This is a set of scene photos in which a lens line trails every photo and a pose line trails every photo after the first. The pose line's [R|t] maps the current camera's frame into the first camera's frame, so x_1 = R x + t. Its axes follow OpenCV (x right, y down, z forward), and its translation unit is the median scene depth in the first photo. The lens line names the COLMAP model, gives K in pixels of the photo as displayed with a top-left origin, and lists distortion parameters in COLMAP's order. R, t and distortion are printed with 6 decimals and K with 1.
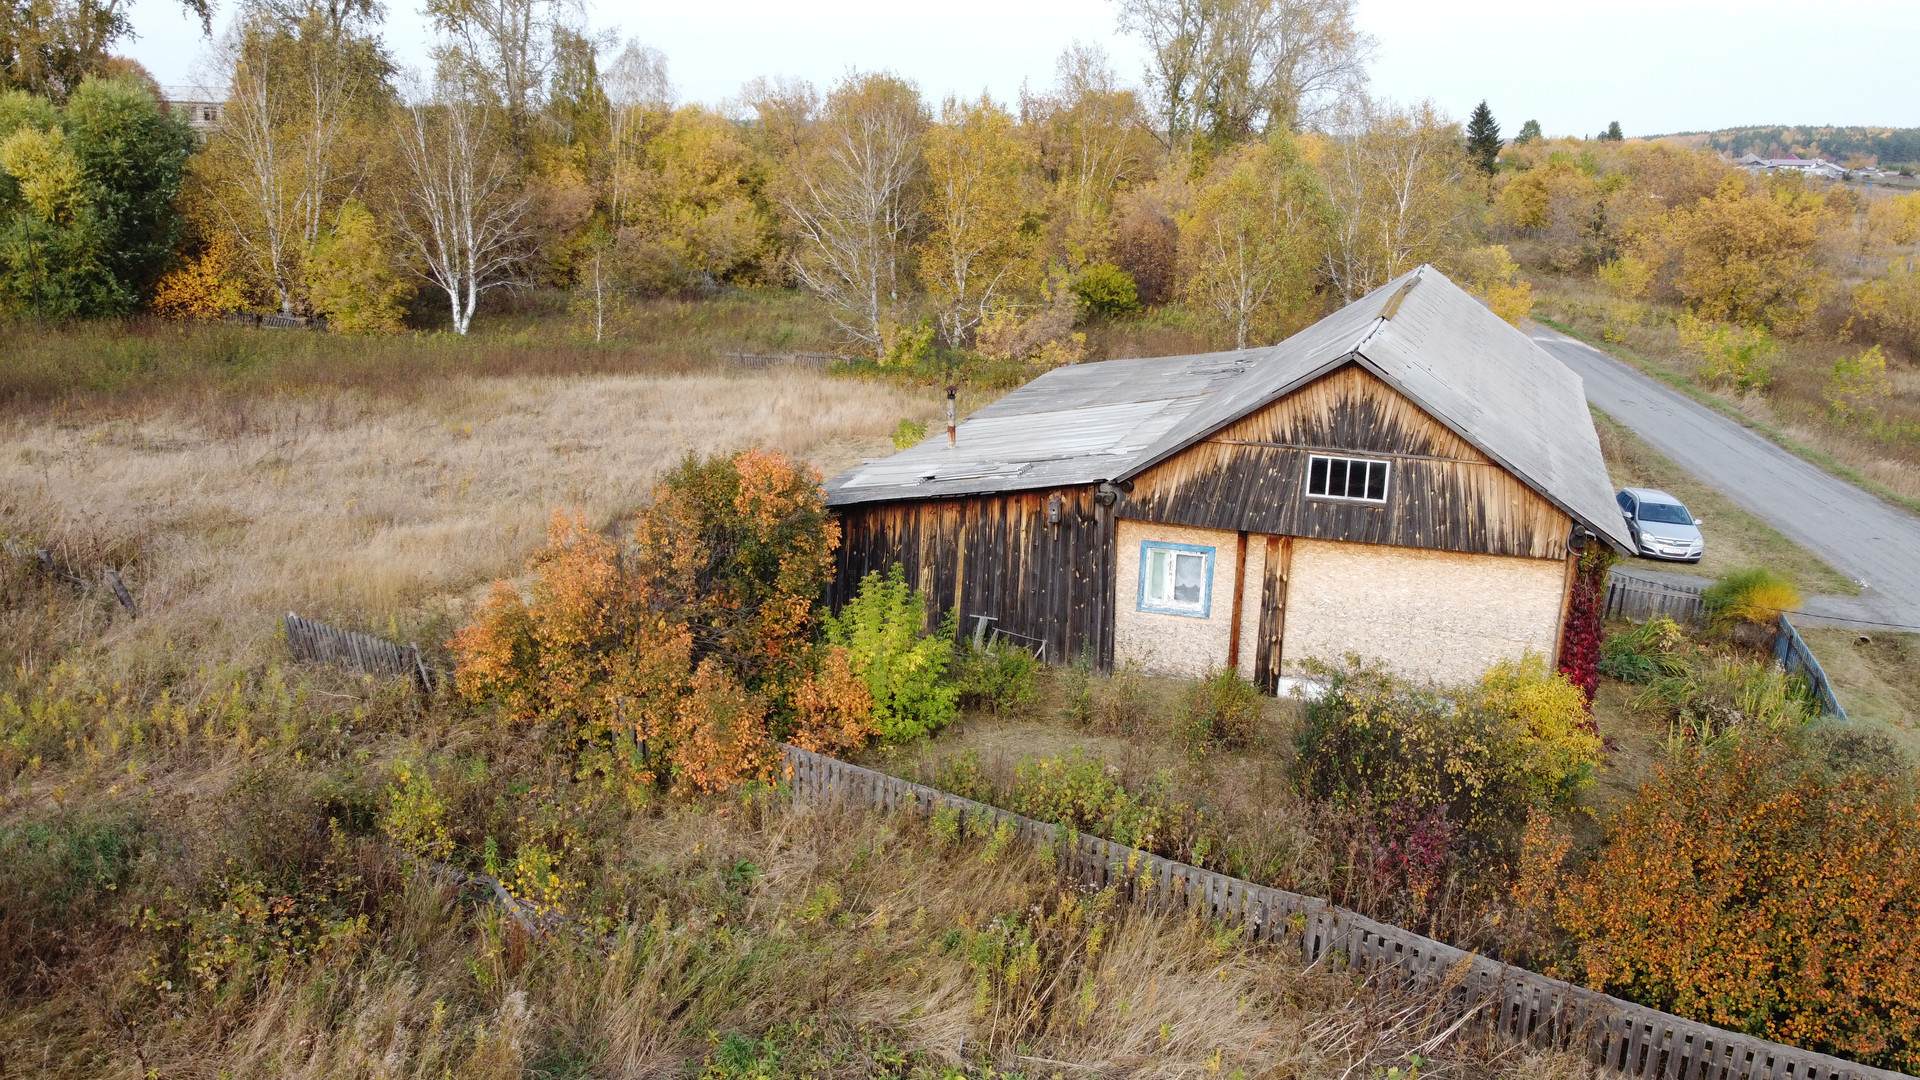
lens RADIAL K [[1439.6, 0, 960.0], [0, 1439.6, 540.0], [0, 0, 1]] dist [0.006938, -0.026969]
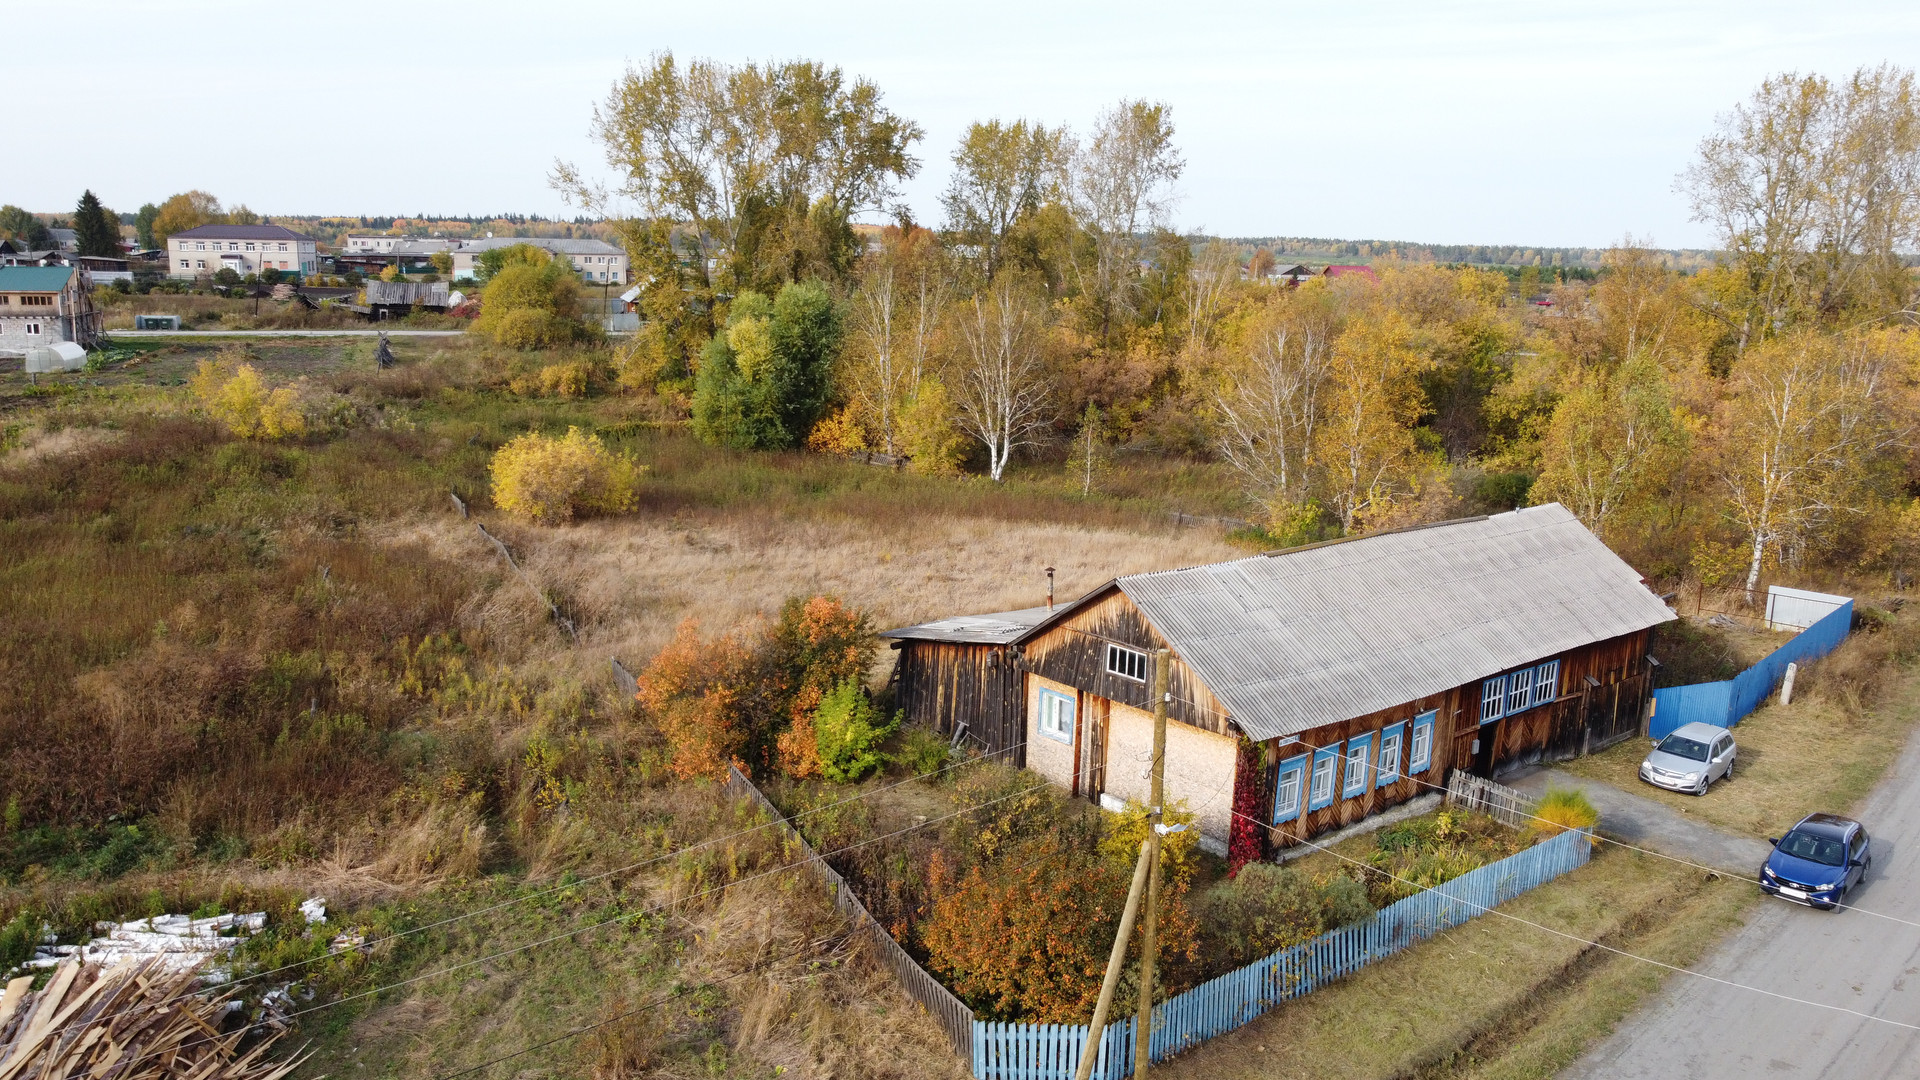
lens RADIAL K [[1439.6, 0, 960.0], [0, 1439.6, 540.0], [0, 0, 1]] dist [0.006938, -0.026969]
pose [[0.858459, 0.096023, -0.503812, 0.754142], [-0.137506, 0.989445, -0.045719, -0.067106], [0.494105, 0.108525, 0.862602, -0.335589]]
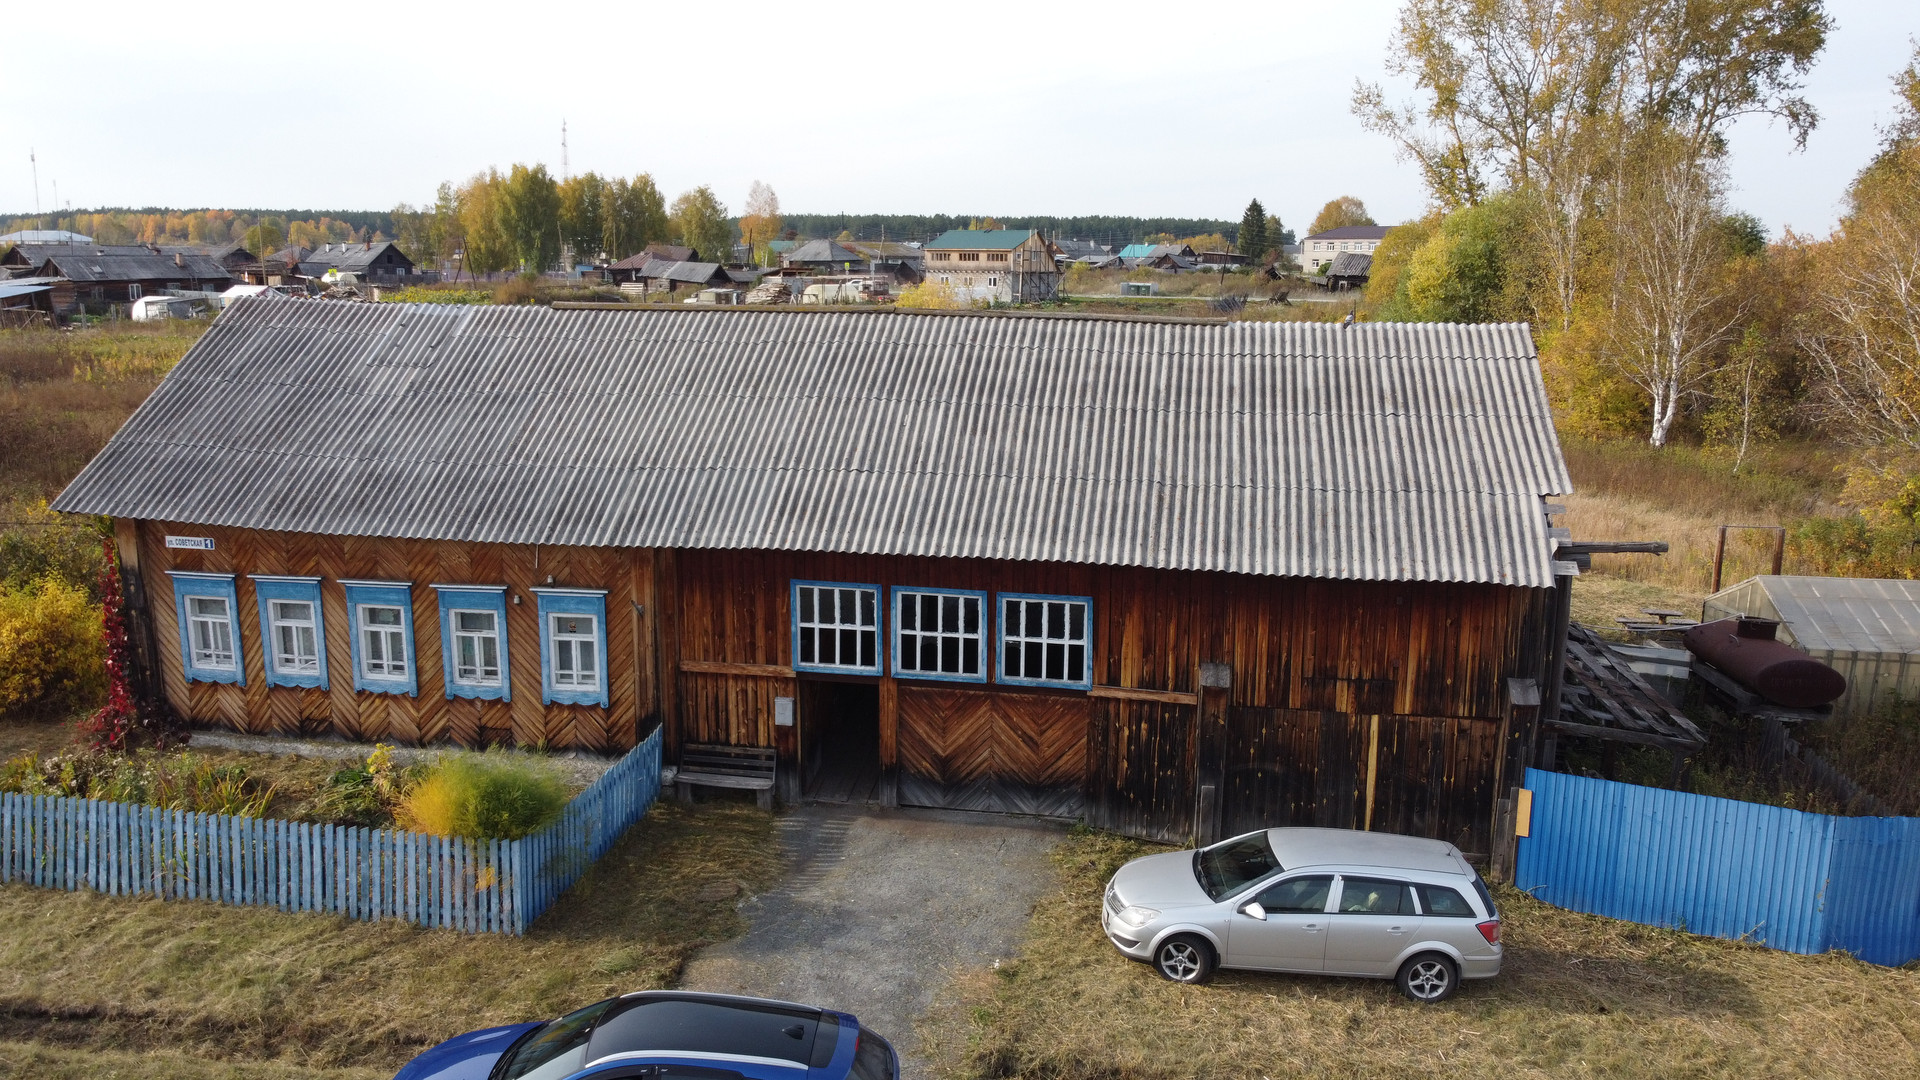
lens RADIAL K [[1439.6, 0, 960.0], [0, 1439.6, 540.0], [0, 0, 1]] dist [0.006938, -0.026969]
pose [[0.186283, 0.163753, -0.968754, 1.185704], [-0.269002, 0.956836, 0.110012, -0.182860], [0.944953, 0.240103, 0.222292, 1.090255]]
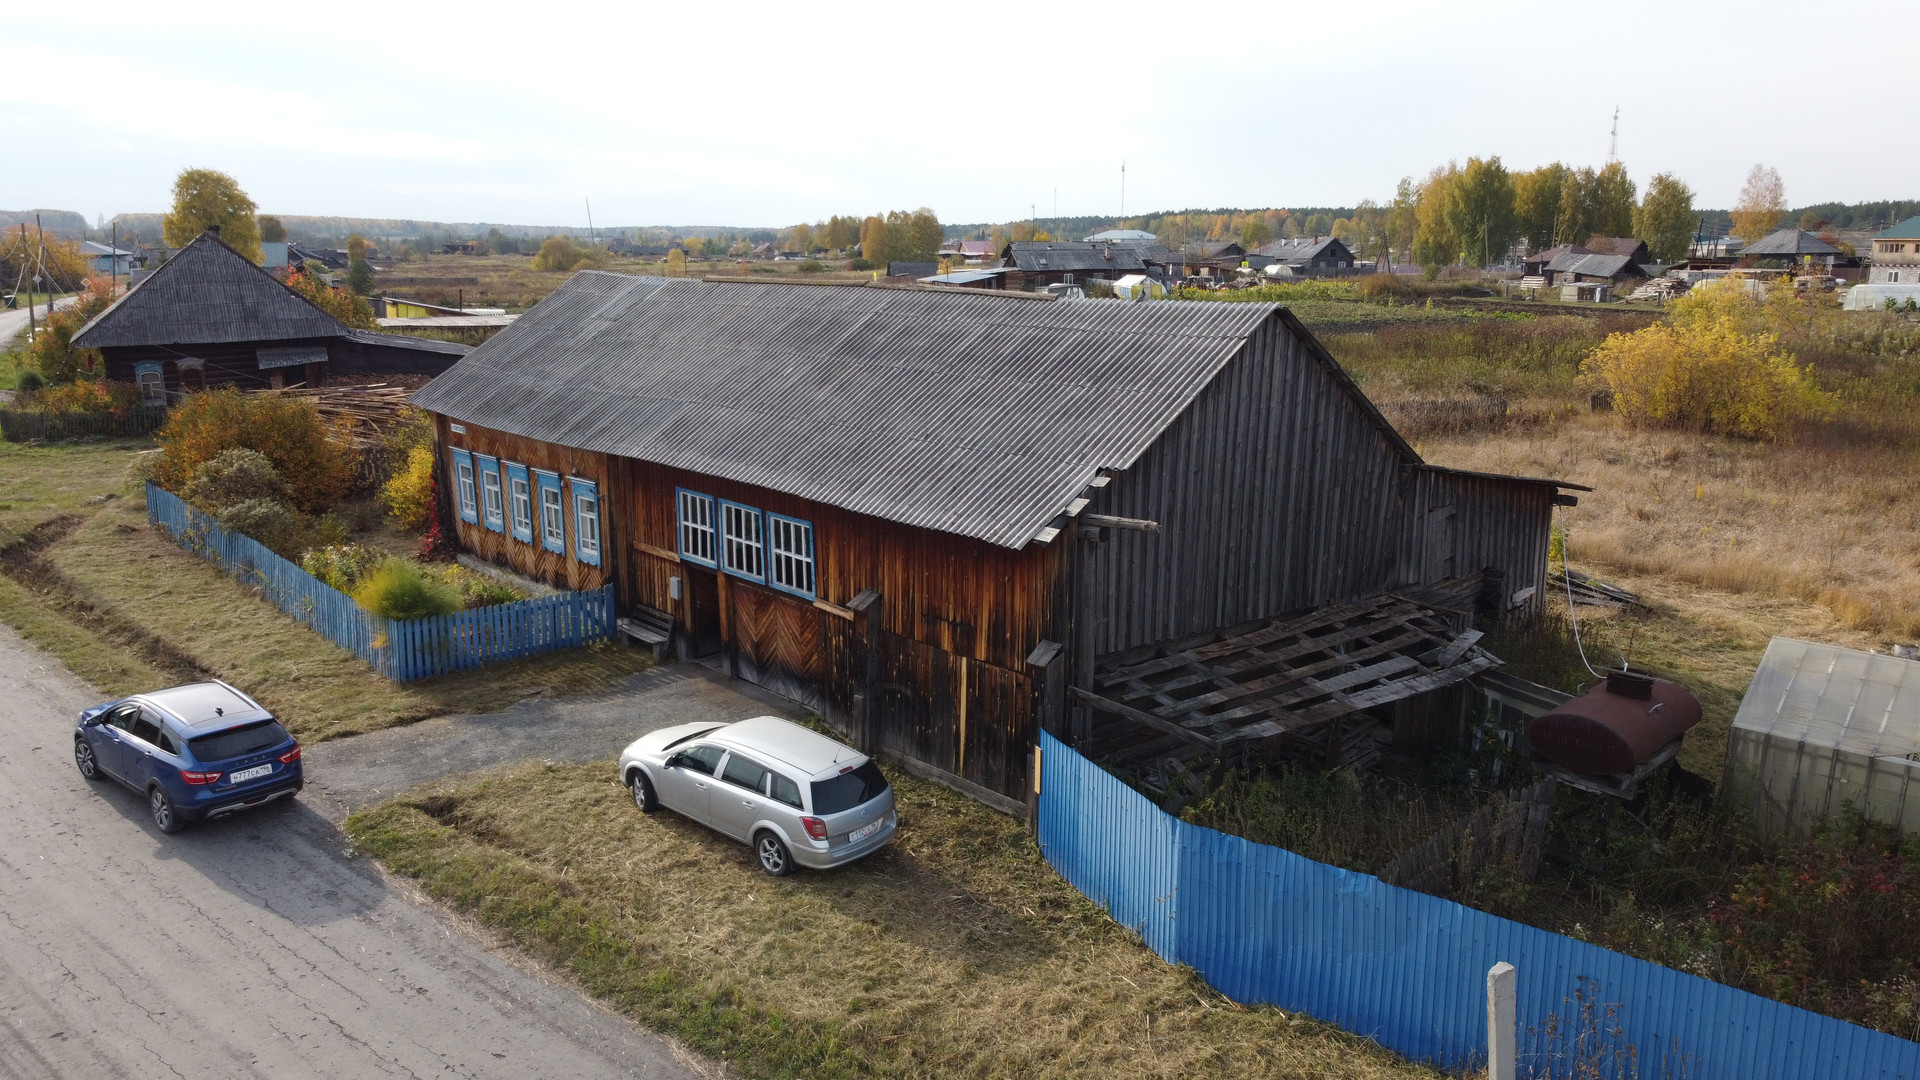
lens RADIAL K [[1439.6, 0, 960.0], [0, 1439.6, 540.0], [0, 0, 1]] dist [0.006938, -0.026969]
pose [[-0.475529, 0.147489, -0.867248, 1.208650], [-0.253442, 0.921076, 0.295610, -0.353061], [0.842401, 0.360368, -0.400619, 1.713401]]
